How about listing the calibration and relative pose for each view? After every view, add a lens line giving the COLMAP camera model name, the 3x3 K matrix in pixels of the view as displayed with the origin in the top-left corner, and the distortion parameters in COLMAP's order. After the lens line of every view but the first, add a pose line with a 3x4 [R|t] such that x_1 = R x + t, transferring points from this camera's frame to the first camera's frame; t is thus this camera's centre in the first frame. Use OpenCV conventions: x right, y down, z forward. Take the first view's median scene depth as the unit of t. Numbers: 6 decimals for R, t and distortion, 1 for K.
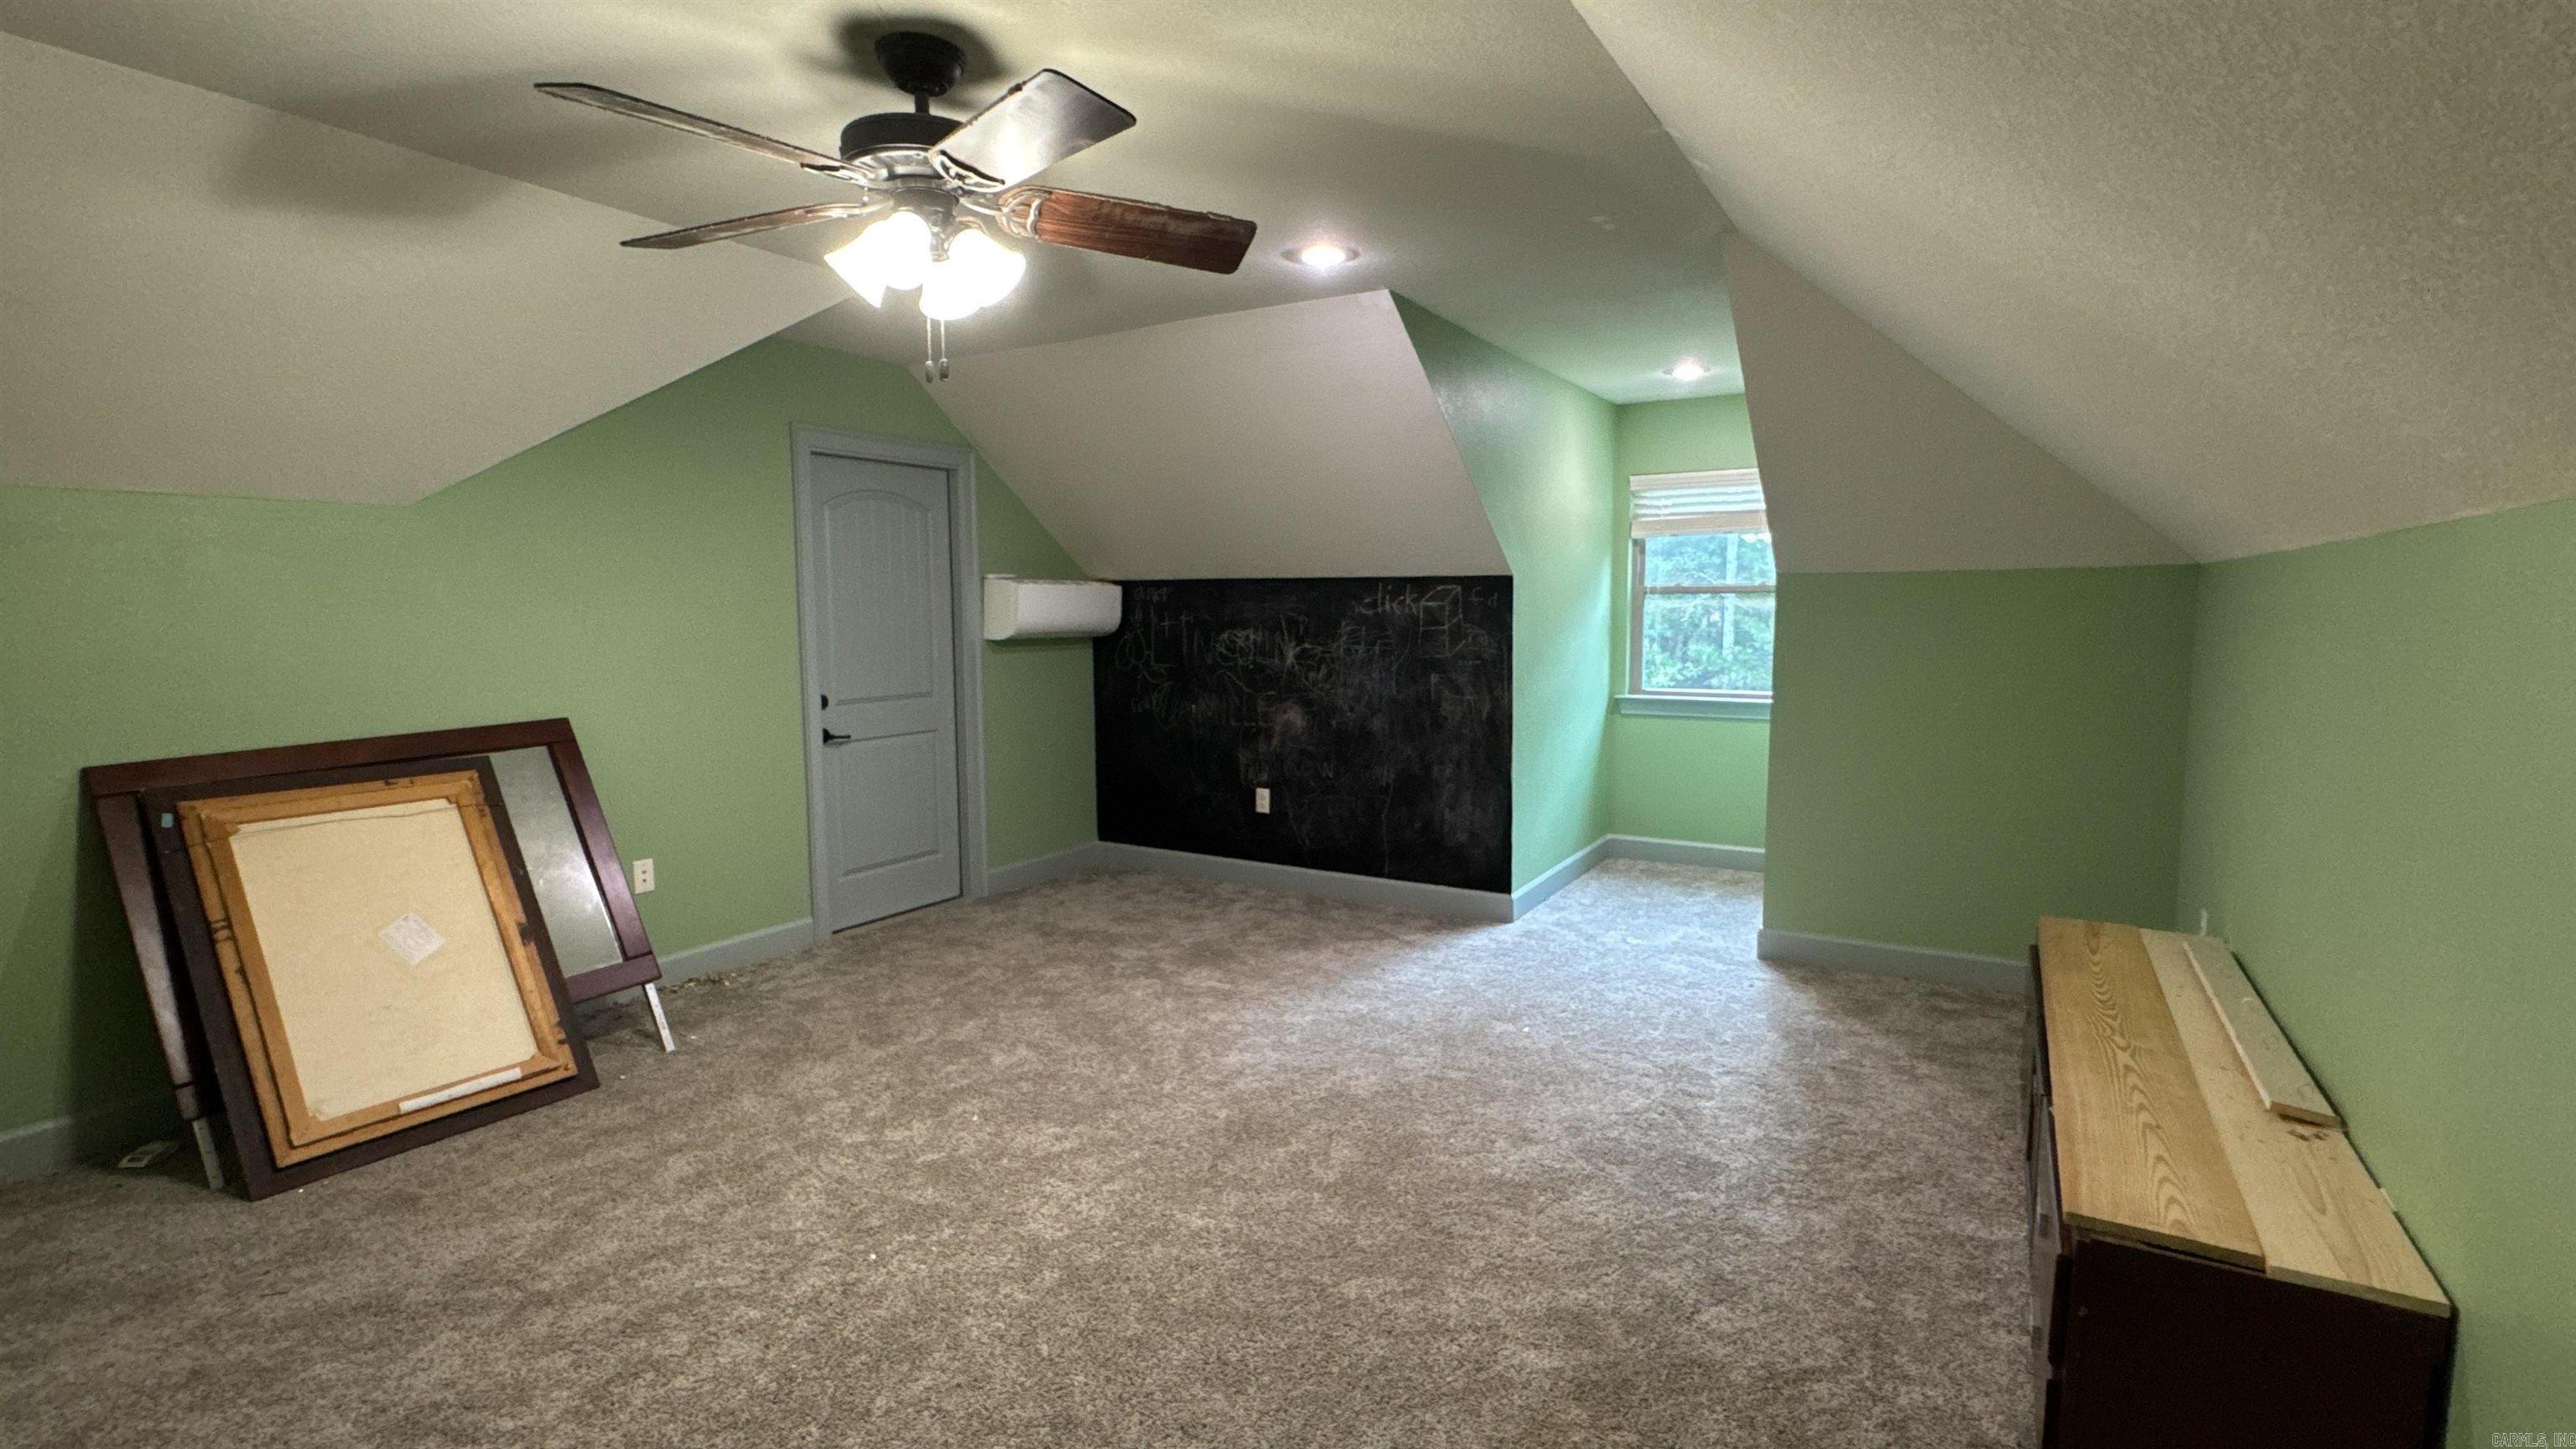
lens RADIAL K [[1167.4, 0, 1282.8], [0, 1167.4, 719.8], [0, 0, 1]] dist [-0.003308, 0.000163]
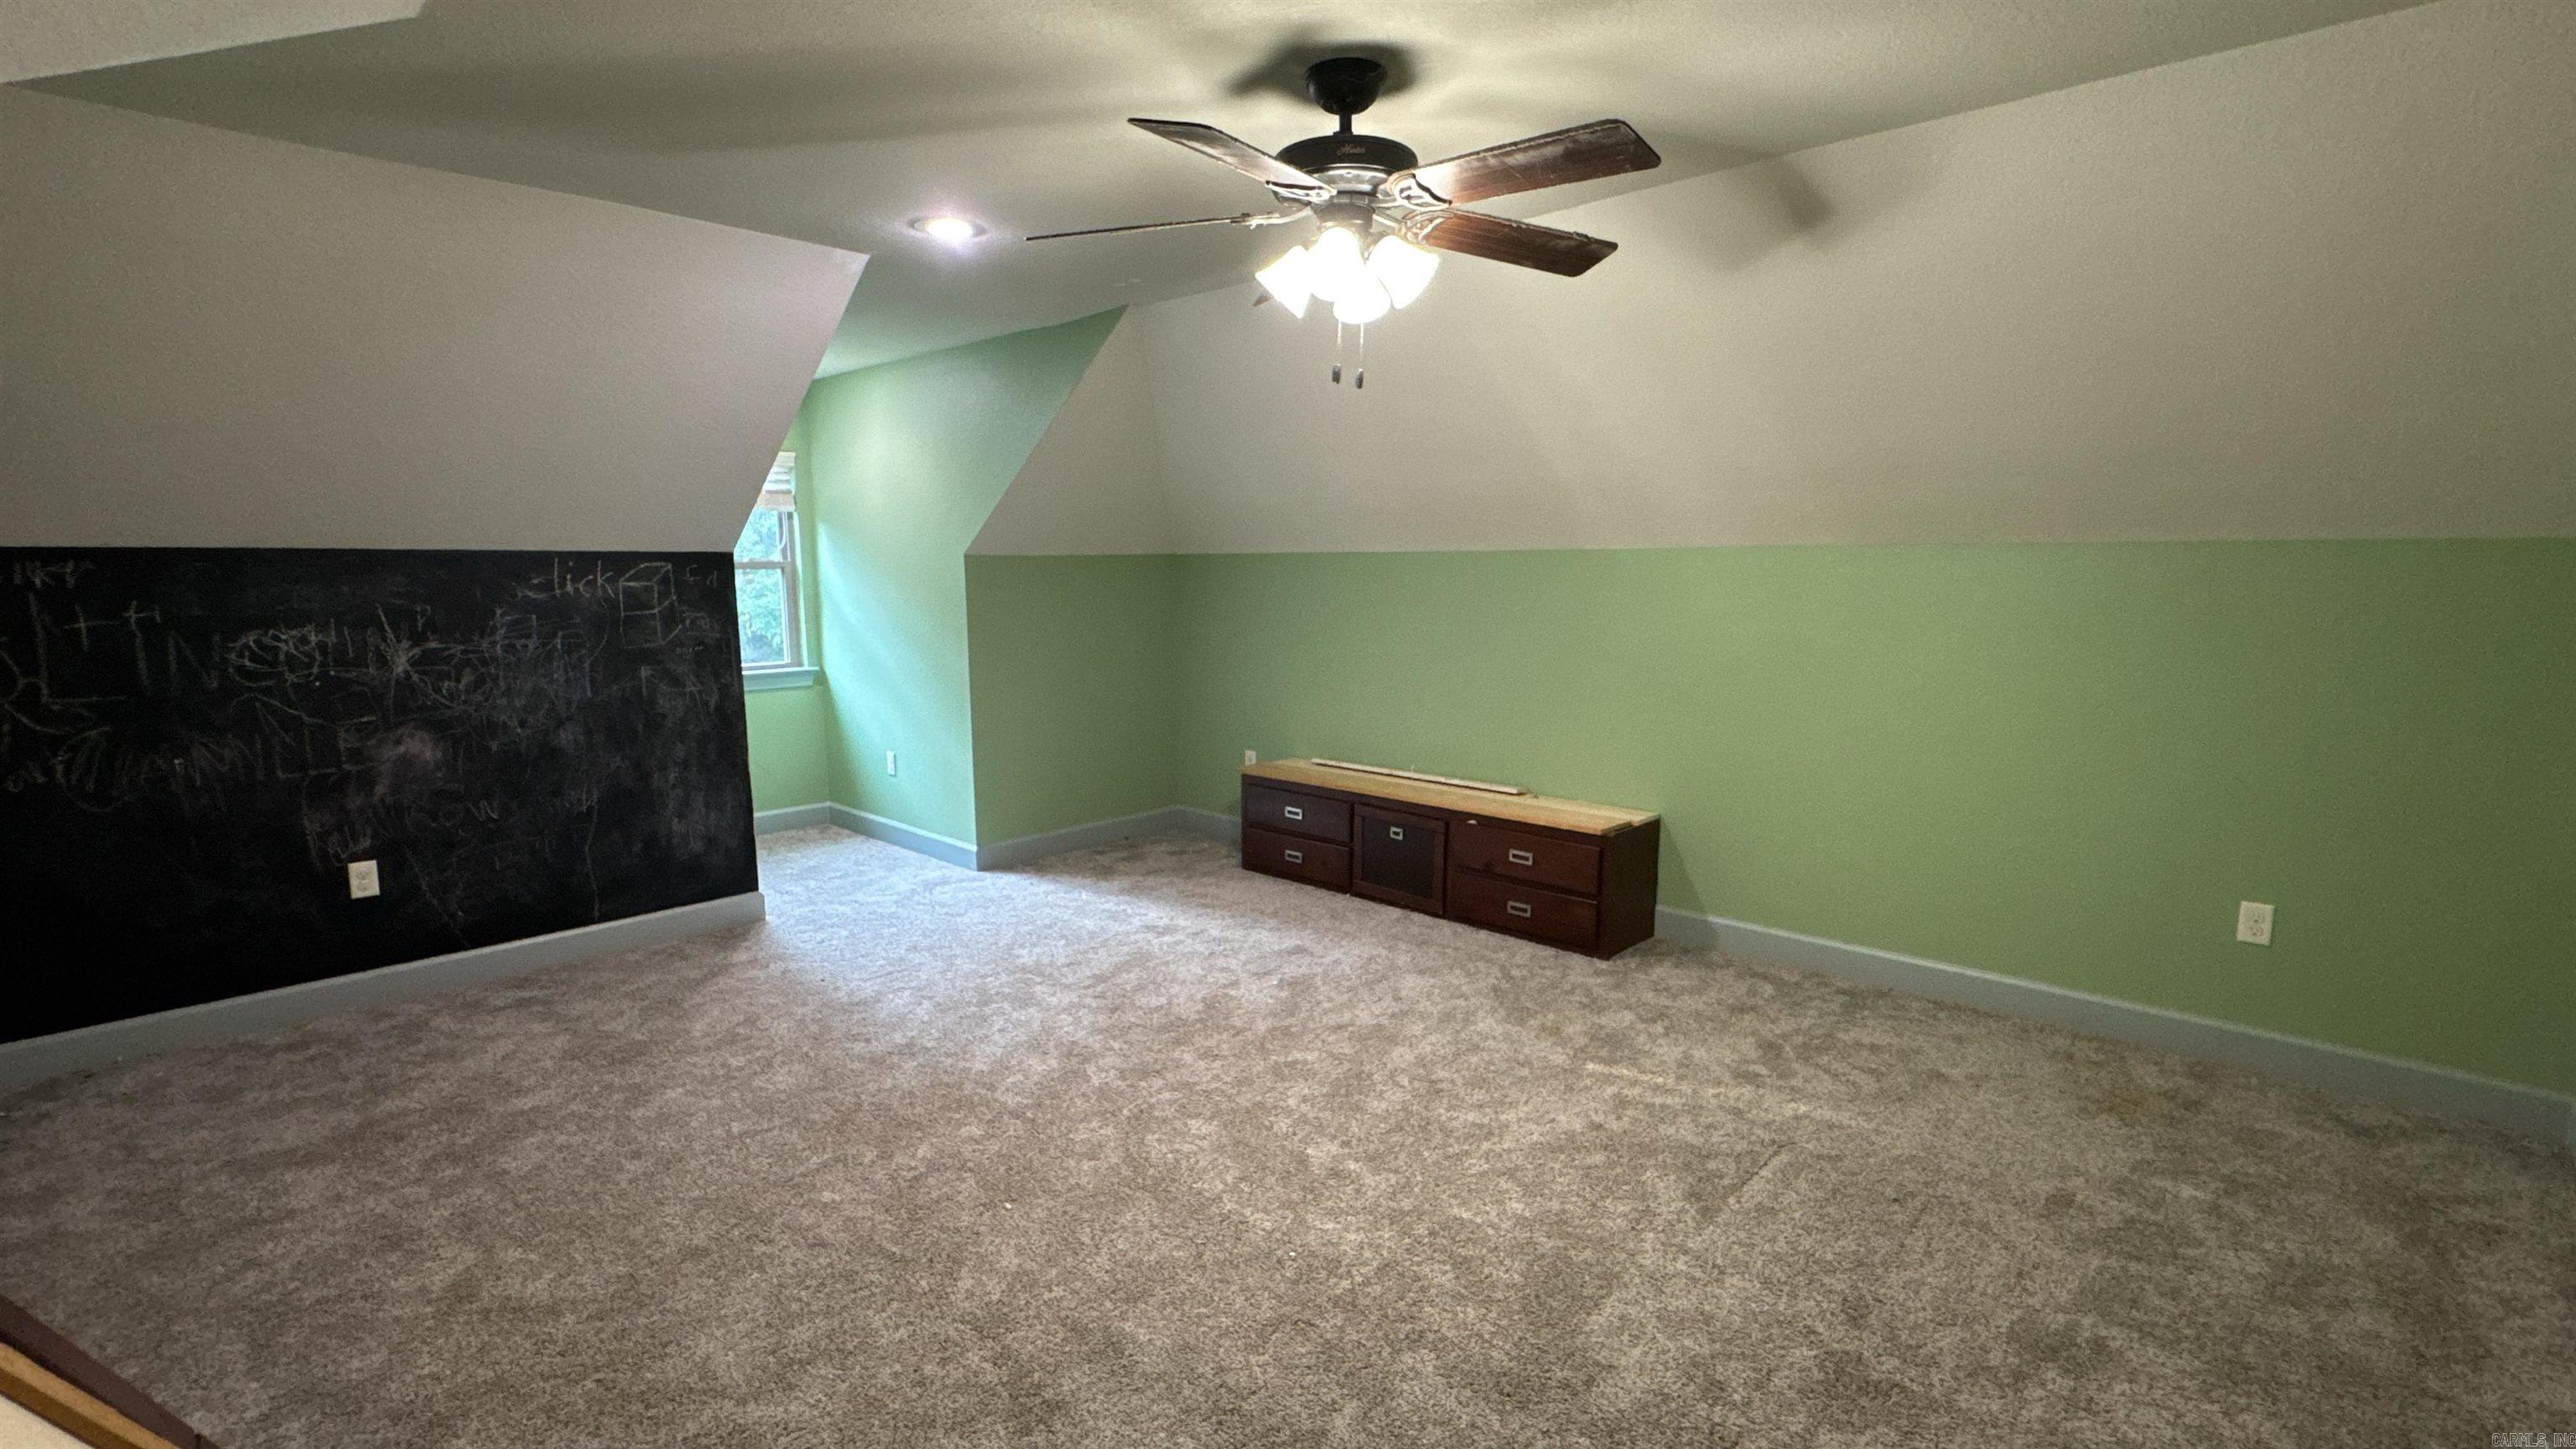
lens RADIAL K [[1167.4, 0, 1282.8], [0, 1167.4, 719.8], [0, 0, 1]] dist [-0.003308, 0.000163]
pose [[0.206411, -0.126865, 0.970206, -0.603201], [0.098022, 0.989252, 0.108501, -0.047285], [-0.973543, 0.072706, 0.216628, 0.362509]]
